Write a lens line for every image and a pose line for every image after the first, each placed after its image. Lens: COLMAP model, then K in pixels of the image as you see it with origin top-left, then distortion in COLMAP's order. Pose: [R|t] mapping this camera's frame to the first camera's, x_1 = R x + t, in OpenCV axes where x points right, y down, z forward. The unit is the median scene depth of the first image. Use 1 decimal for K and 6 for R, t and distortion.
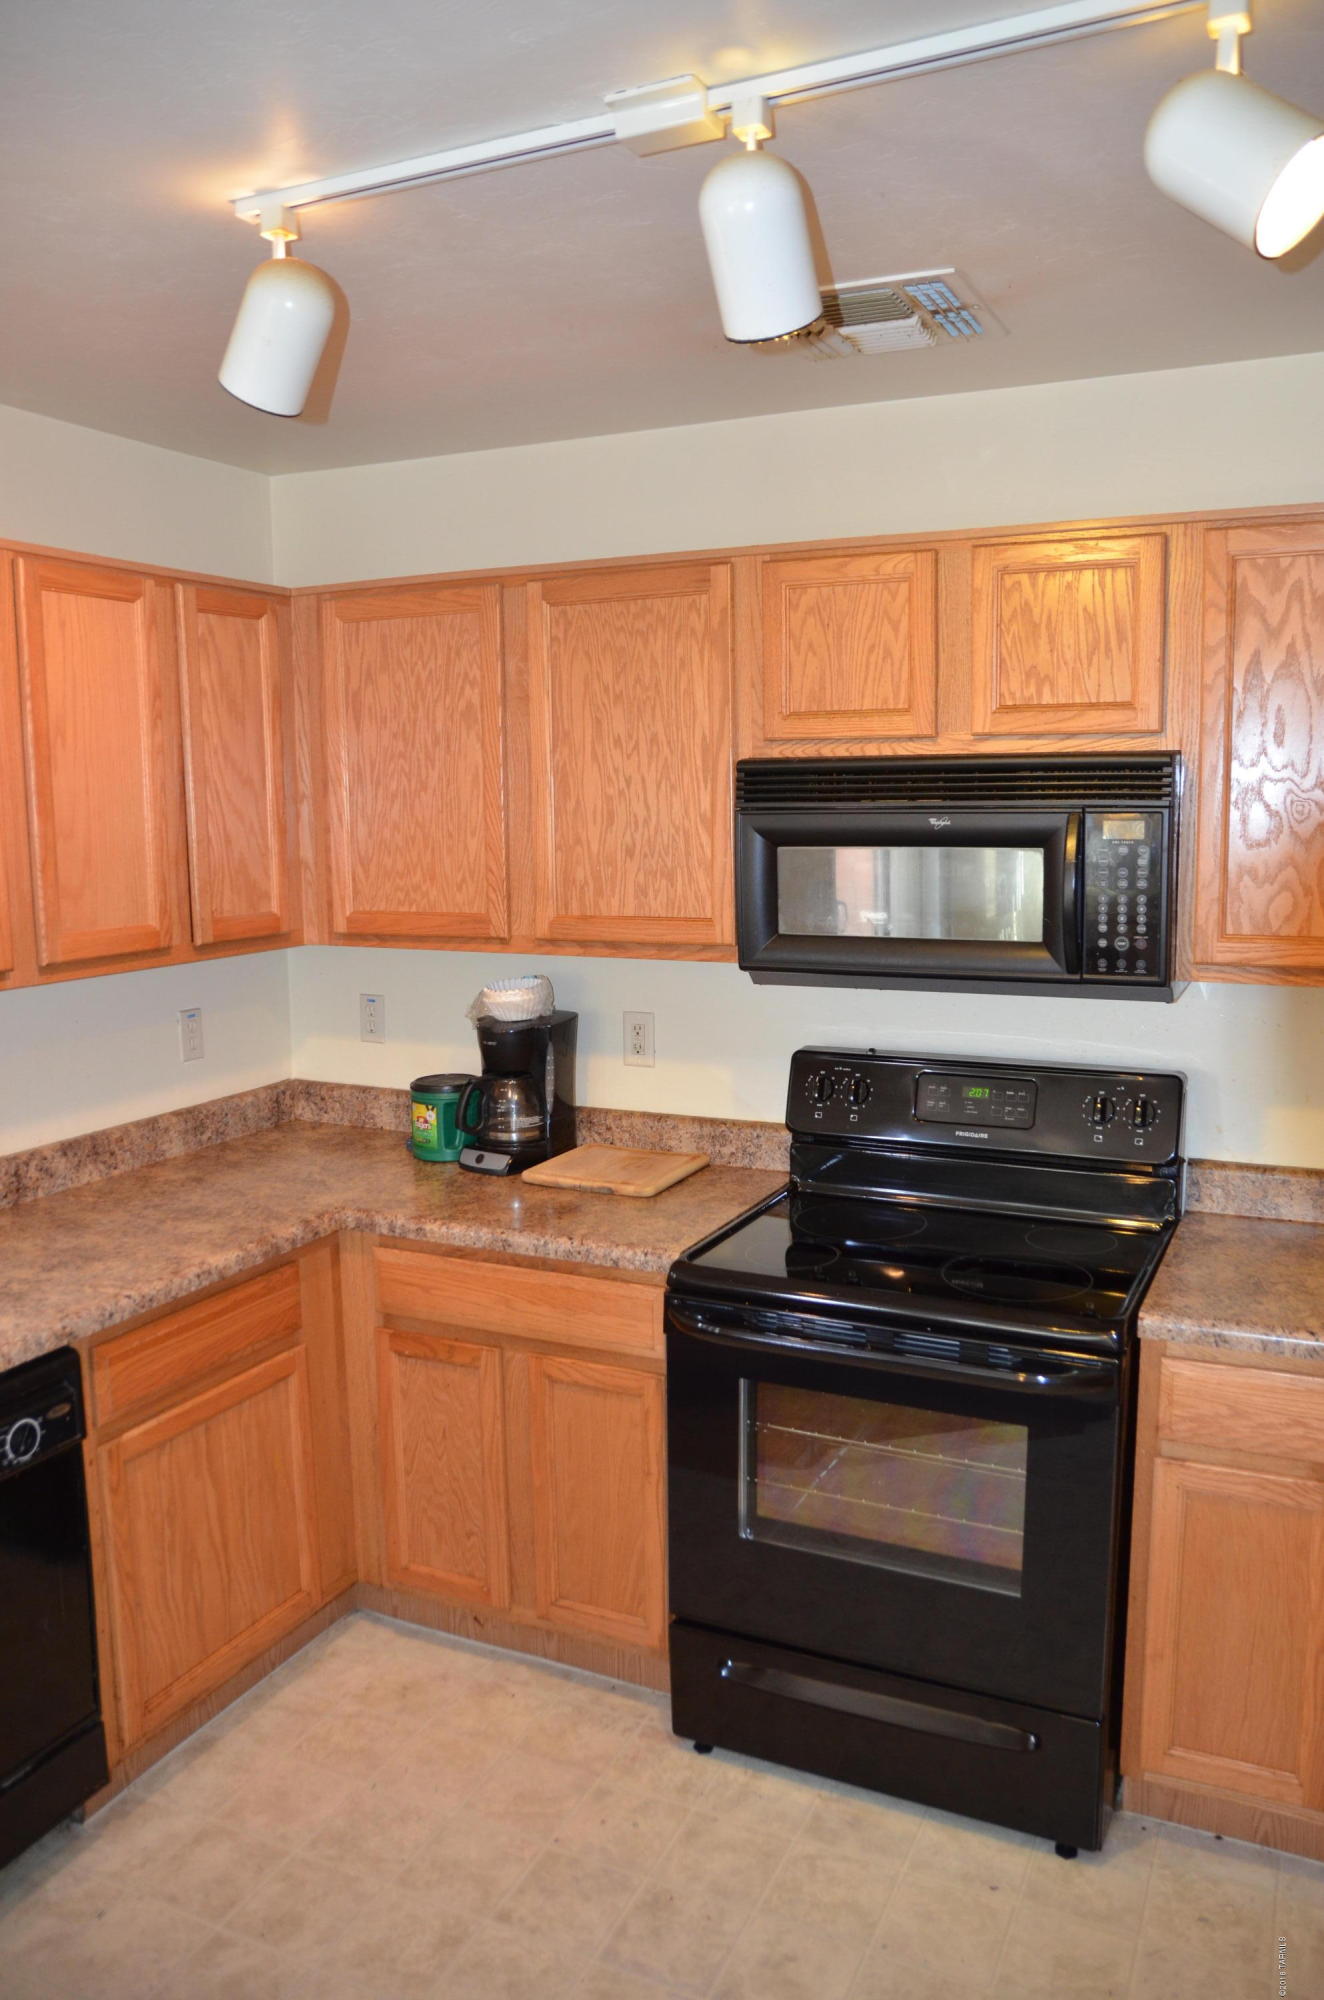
lens RADIAL K [[1493.7, 0, 663.2], [0, 1493.7, 995.7], [0, 0, 1]] dist [-0.086880, 0.034297]
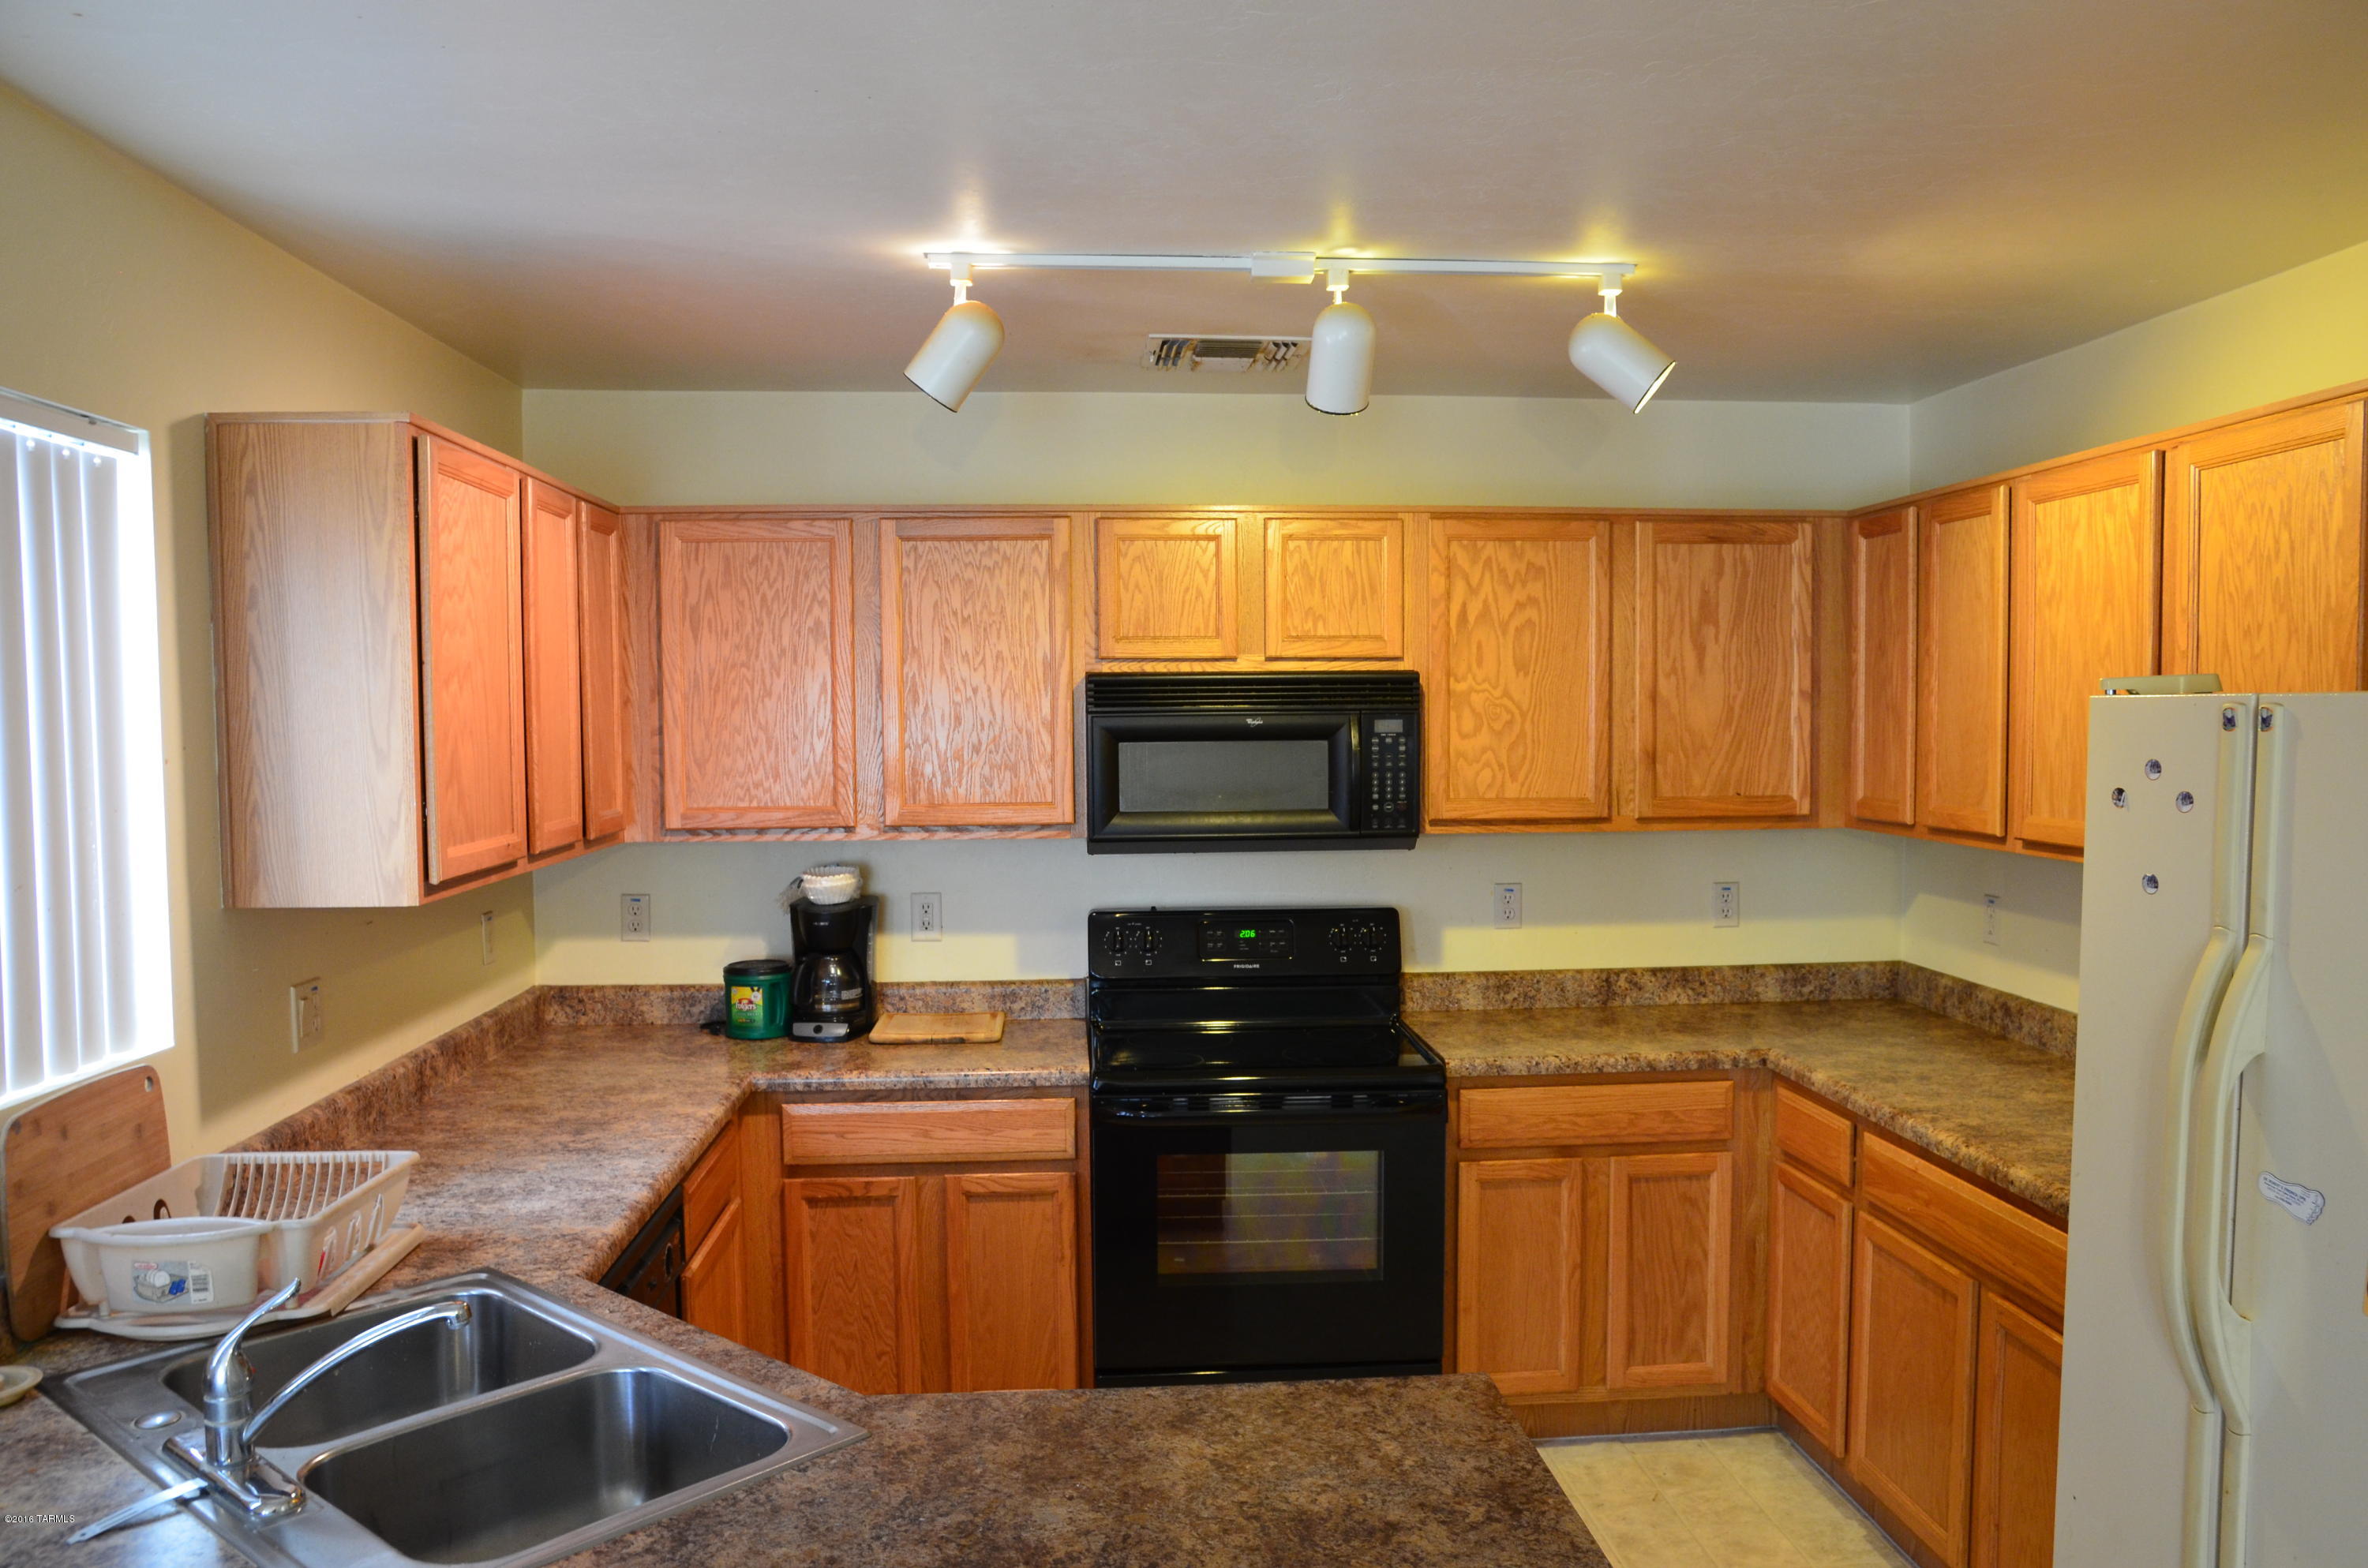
lens RADIAL K [[1768.3, 0, 1183.0], [0, 1768.3, 794.2], [0, 0, 1]] dist [-0.086880, 0.034297]
pose [[0.875958, -0.019650, 0.481988, -0.562791], [0.061758, 0.995516, -0.071653, 0.051163], [-0.478419, 0.092532, 0.873243, -0.308874]]
